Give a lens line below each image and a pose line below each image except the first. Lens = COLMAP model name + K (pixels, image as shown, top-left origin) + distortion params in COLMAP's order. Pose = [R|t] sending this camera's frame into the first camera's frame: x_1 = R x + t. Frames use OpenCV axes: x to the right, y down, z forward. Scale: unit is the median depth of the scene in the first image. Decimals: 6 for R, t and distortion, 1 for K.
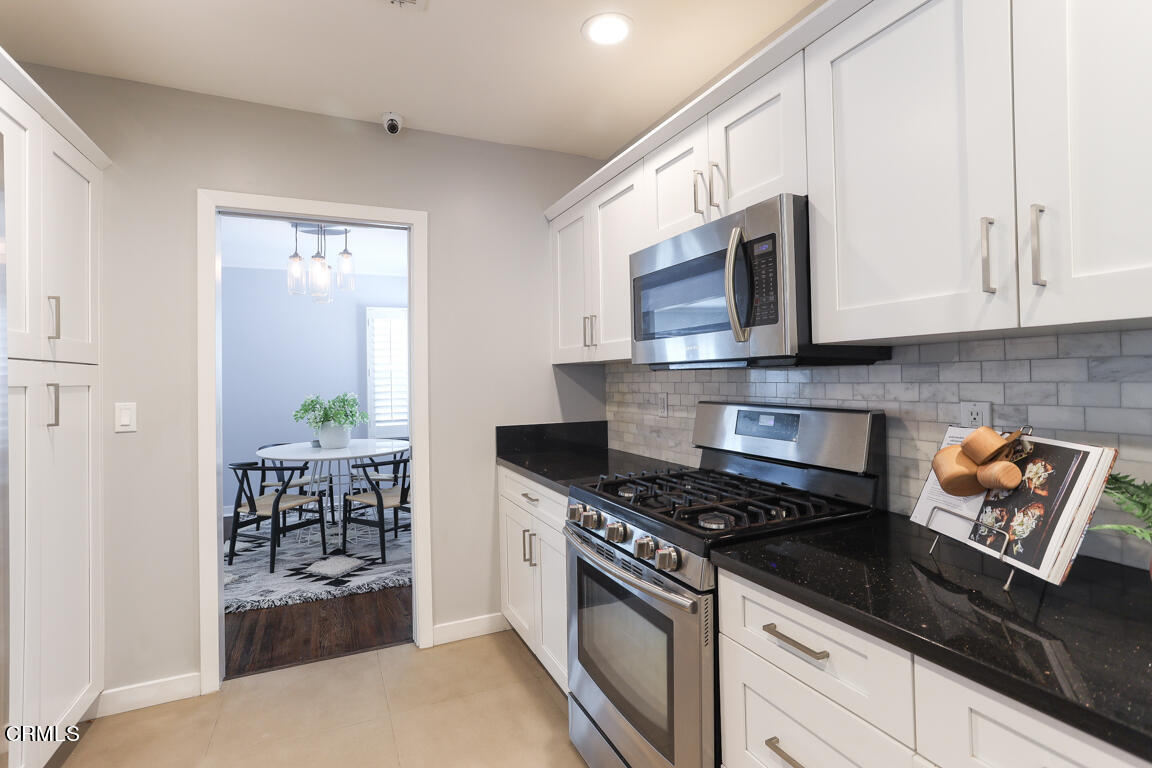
lens RADIAL K [[550.0, 0, 560.5], [0, 550.0, 368.7], [0, 0, 1]] dist [-0.024853, 0.010900]
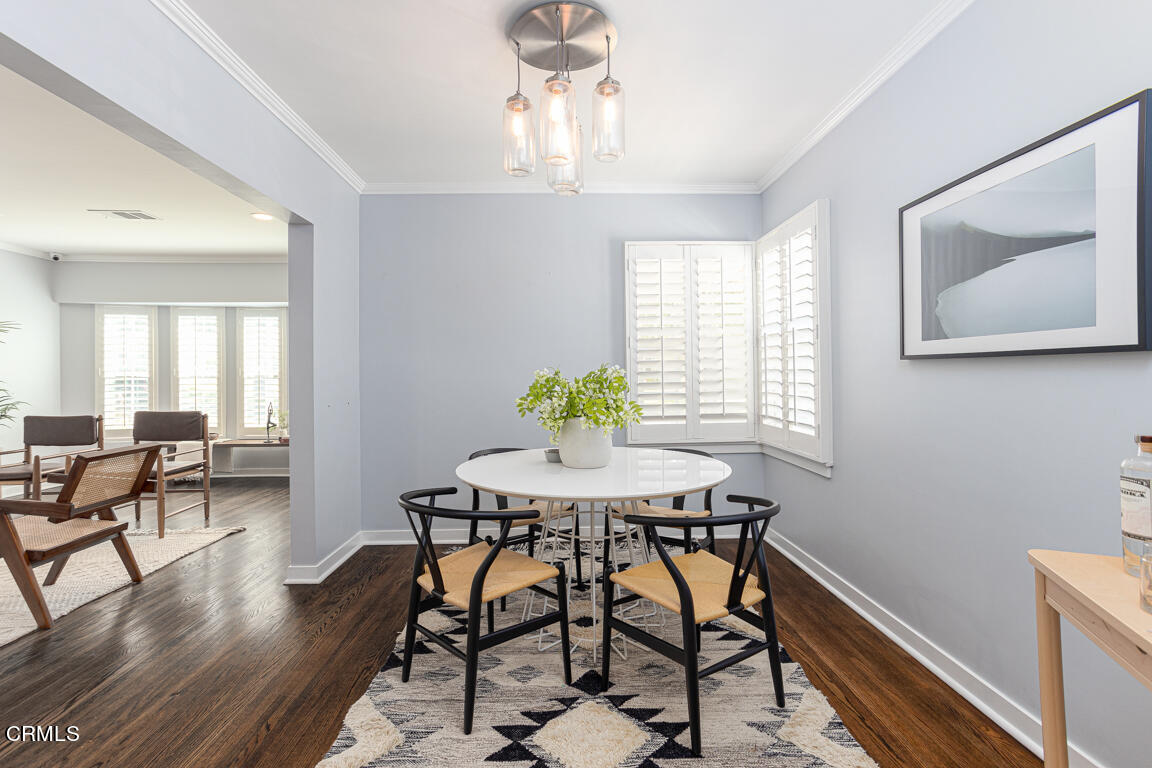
lens RADIAL K [[550.0, 0, 577.2], [0, 550.0, 377.5], [0, 0, 1]] dist [-0.024853, 0.010900]
pose [[0.928759, 0.011397, -0.370509, -0.234339], [-0.001121, 0.999609, 0.027938, 0.043917], [0.370682, -0.025533, 0.928409, 0.528190]]
